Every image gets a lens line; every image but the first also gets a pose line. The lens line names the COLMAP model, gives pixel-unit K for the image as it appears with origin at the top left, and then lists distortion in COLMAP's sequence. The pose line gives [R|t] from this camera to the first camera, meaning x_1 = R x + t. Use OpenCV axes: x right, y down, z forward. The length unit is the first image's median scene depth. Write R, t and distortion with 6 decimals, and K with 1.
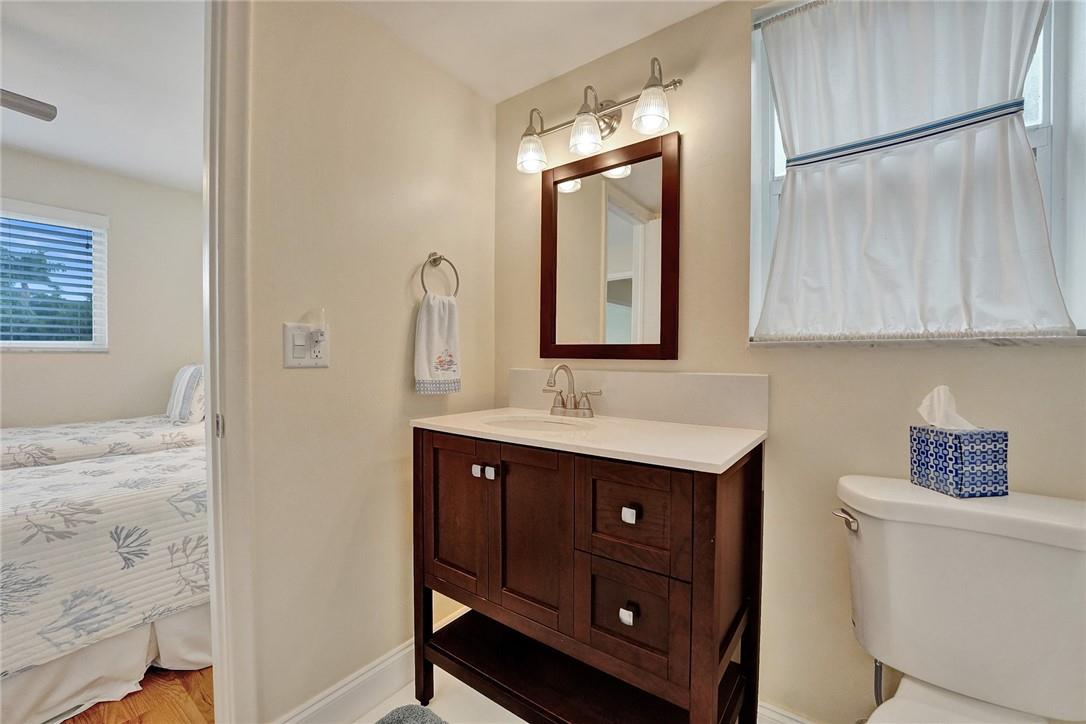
lens RADIAL K [[445.0, 0, 547.0], [0, 445.0, 350.9], [0, 0, 1]] dist [0.001220, 0.000077]
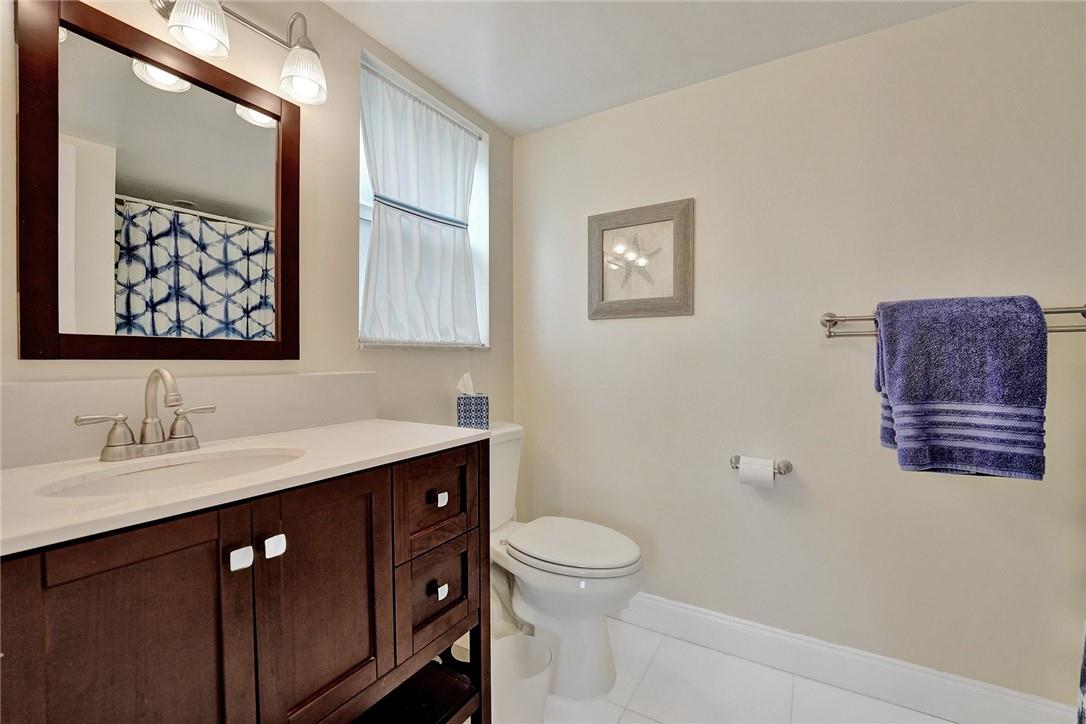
lens RADIAL K [[445.0, 0, 547.0], [0, 445.0, 350.9], [0, 0, 1]] dist [0.001220, 0.000077]
pose [[-0.074741, 0.011698, 0.997134, -0.630828], [-0.011786, 0.999851, -0.012613, 0.007465], [-0.997133, -0.012695, -0.074592, 0.552879]]
